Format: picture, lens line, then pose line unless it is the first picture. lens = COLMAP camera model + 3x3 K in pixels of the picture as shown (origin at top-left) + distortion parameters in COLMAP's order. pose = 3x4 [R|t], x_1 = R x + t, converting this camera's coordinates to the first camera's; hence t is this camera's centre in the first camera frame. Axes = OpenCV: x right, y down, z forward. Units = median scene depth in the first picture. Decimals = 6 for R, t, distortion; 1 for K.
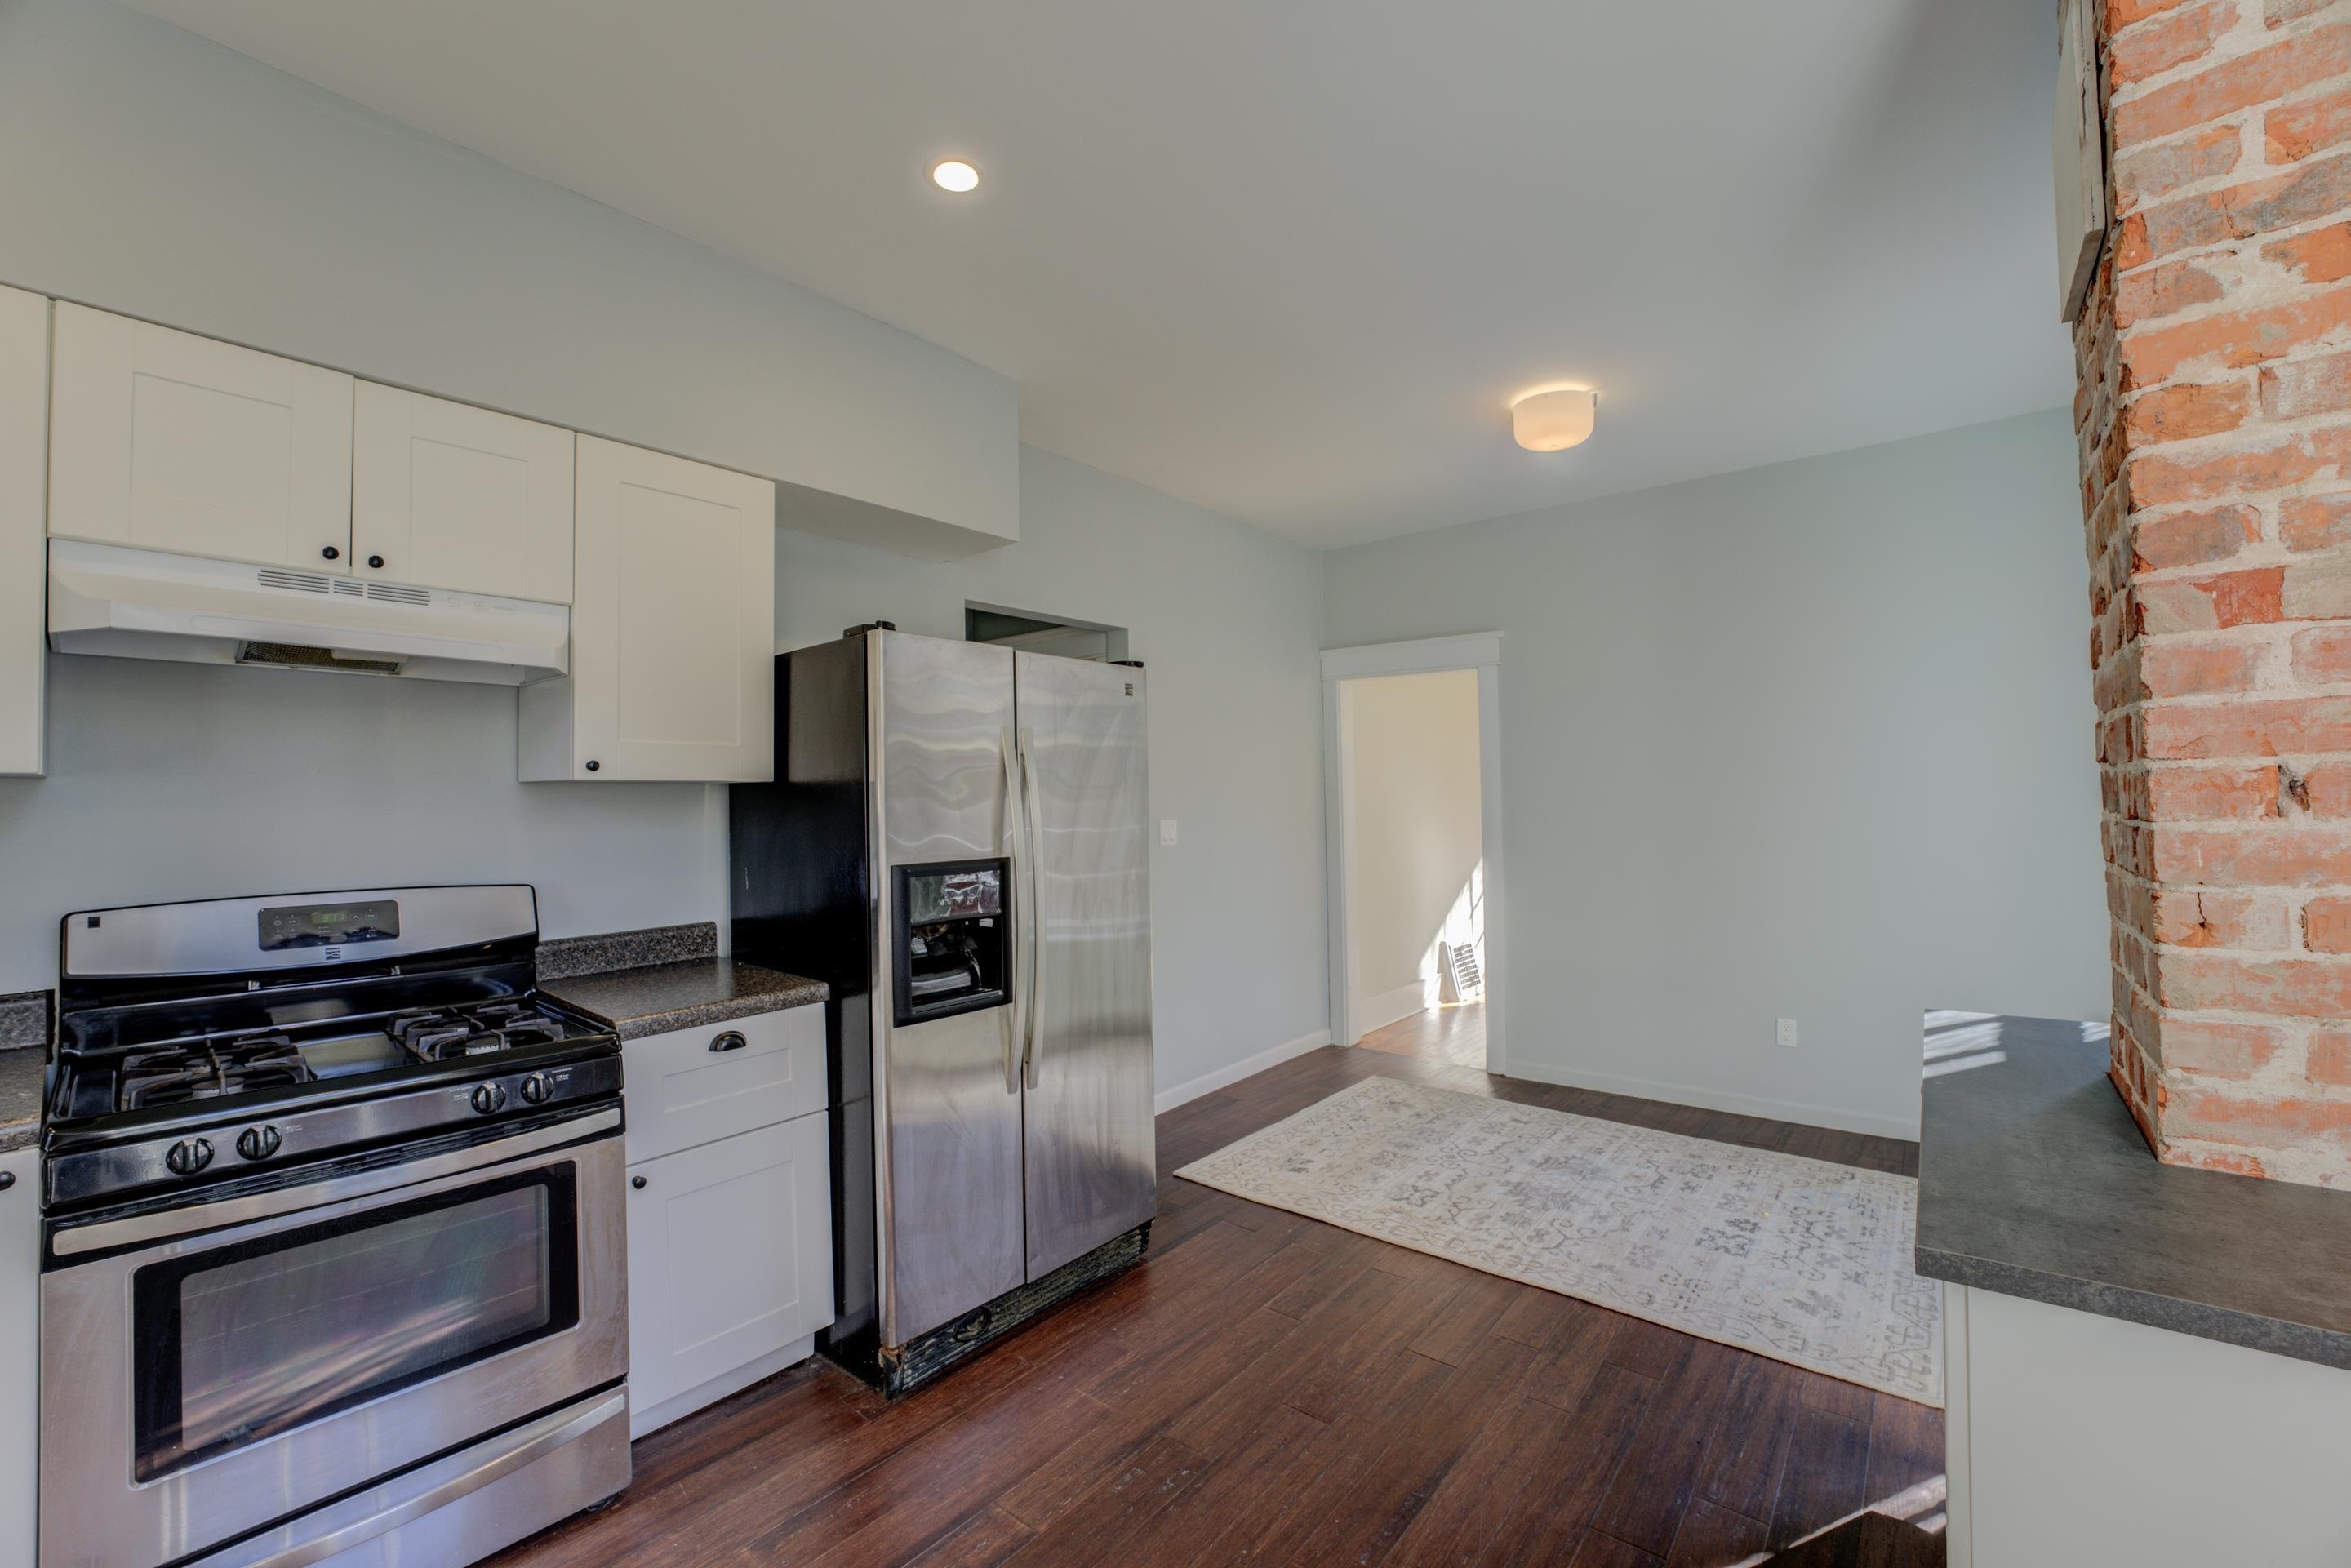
lens RADIAL K [[957.3, 0, 1180.9], [0, 957.3, 783.1], [0, 0, 1]] dist [-0.003860, -0.000287]
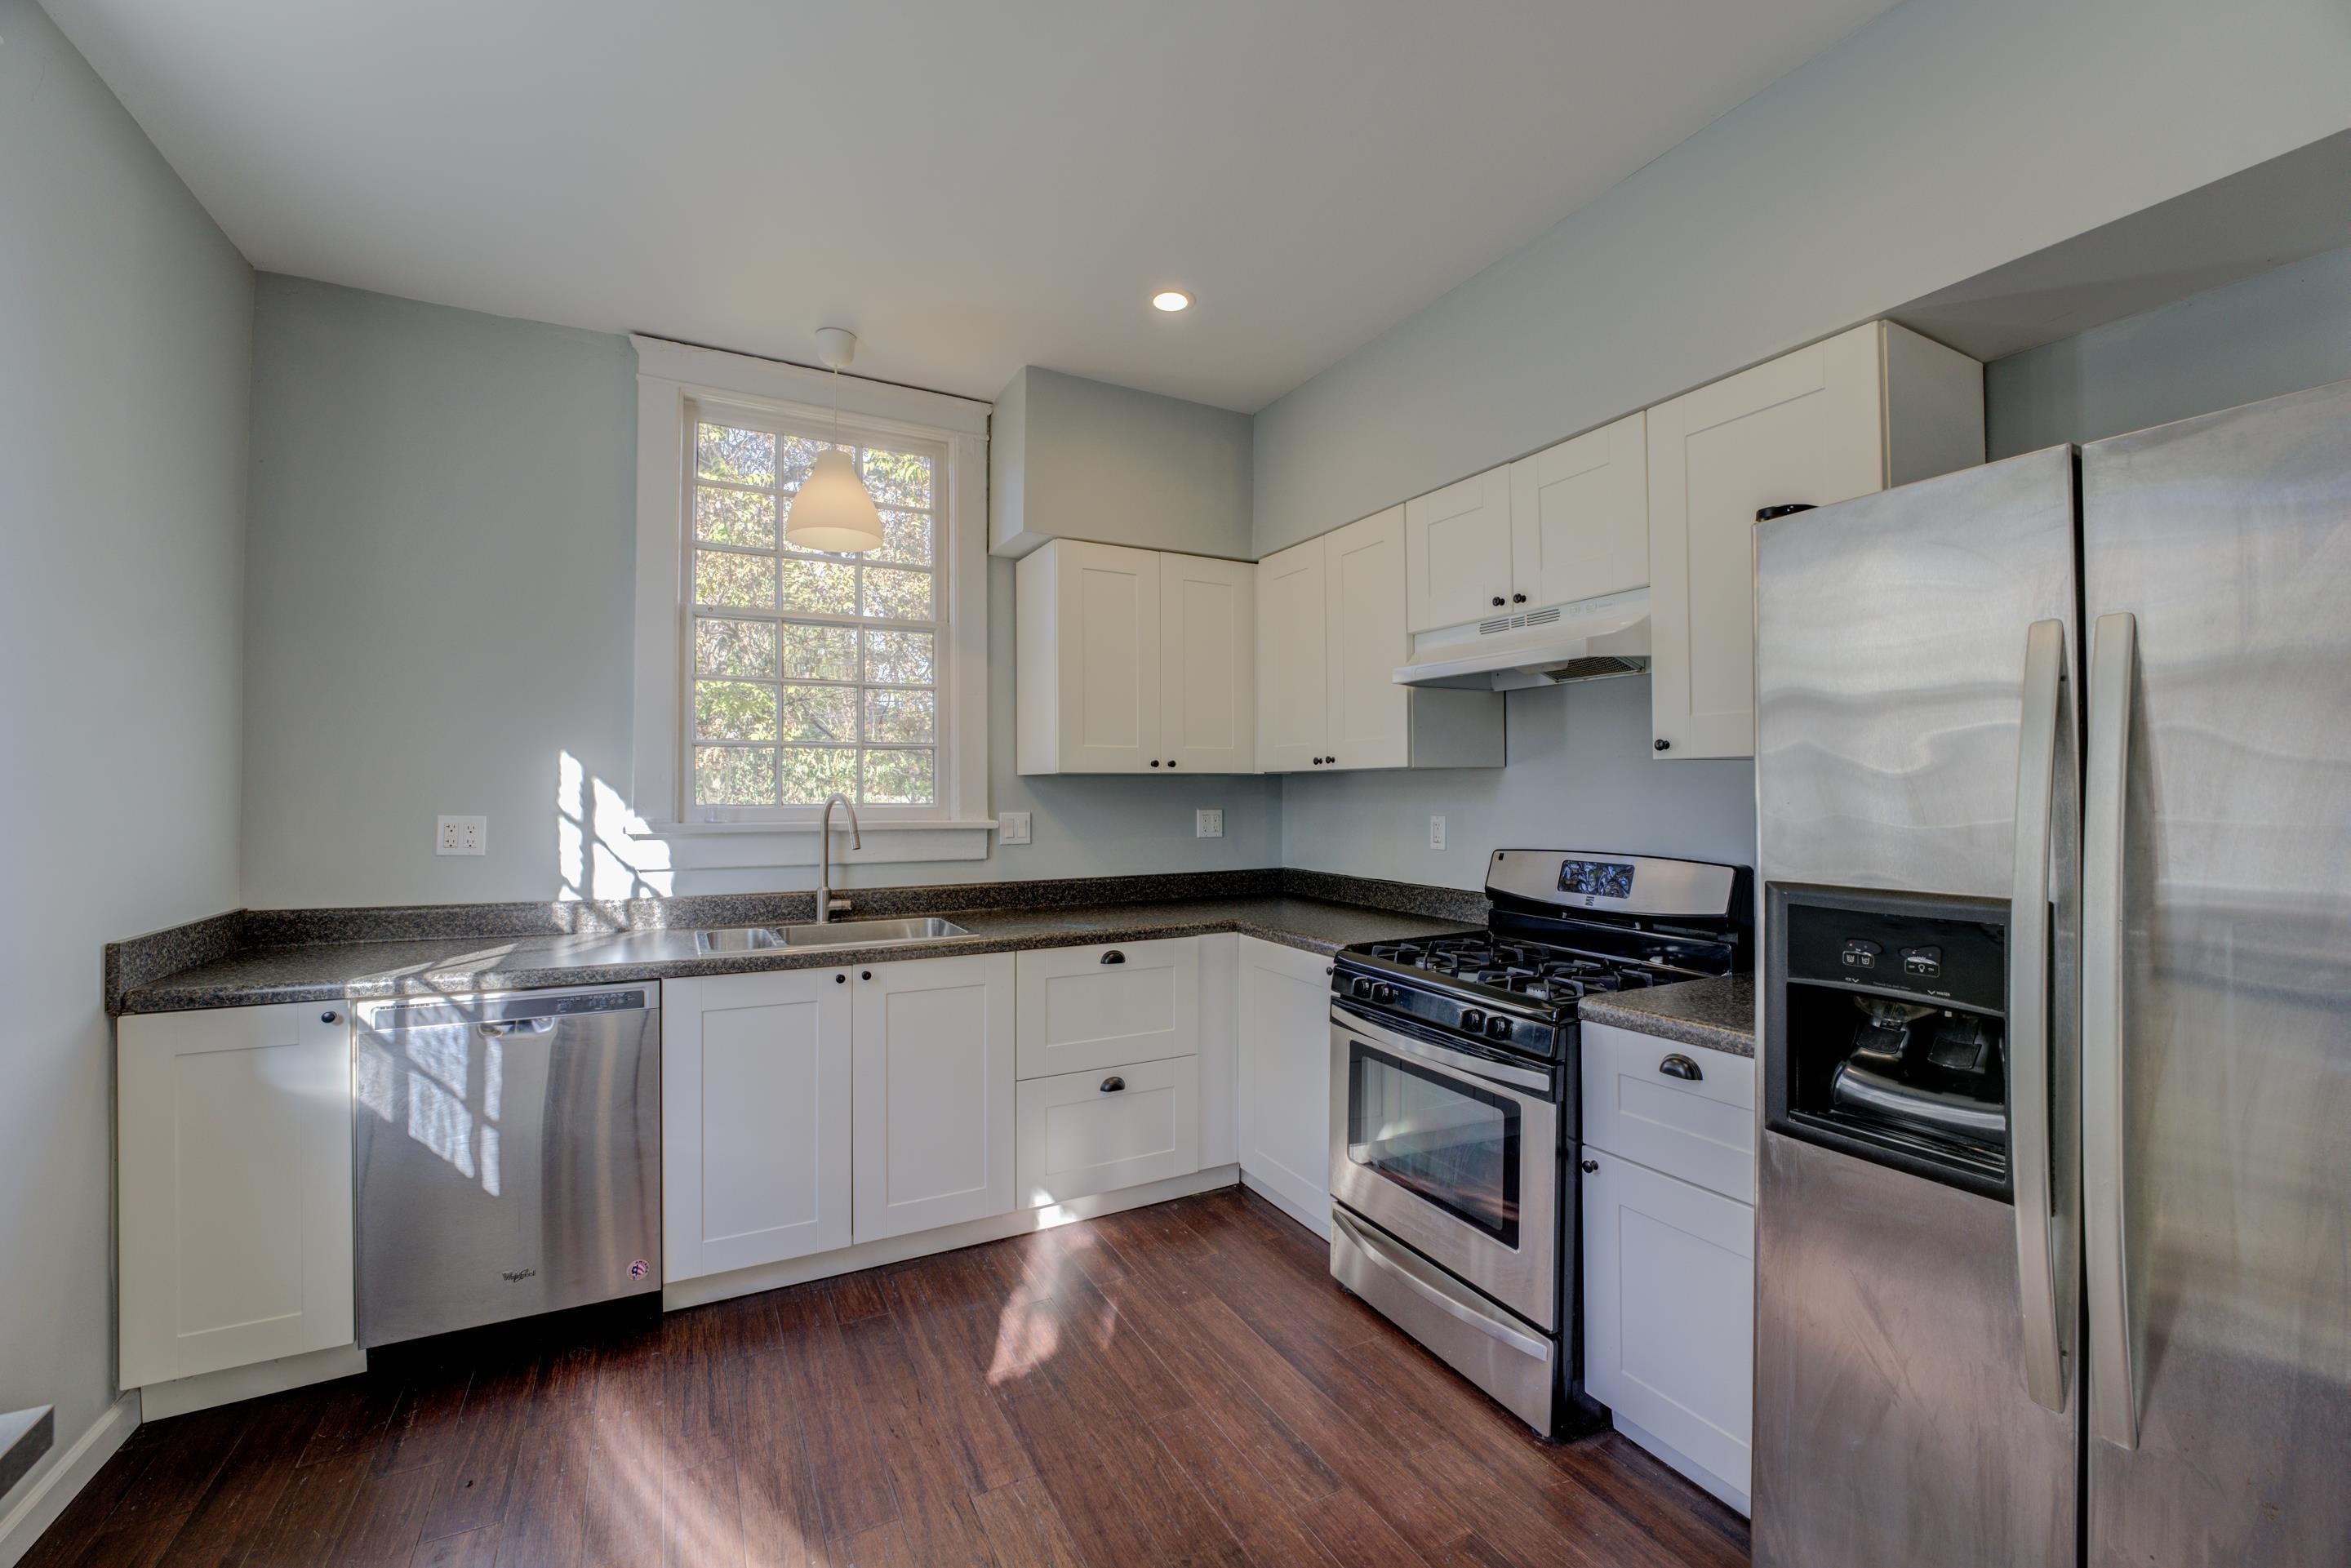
lens RADIAL K [[957.3, 0, 1179.7], [0, 957.3, 792.5], [0, 0, 1]] dist [-0.003860, -0.000287]
pose [[-0.361292, 0.015699, -0.932320, 0.522345], [0.026481, 0.999628, 0.006570, 0.011304], [0.932077, -0.022315, -0.361573, 0.996272]]
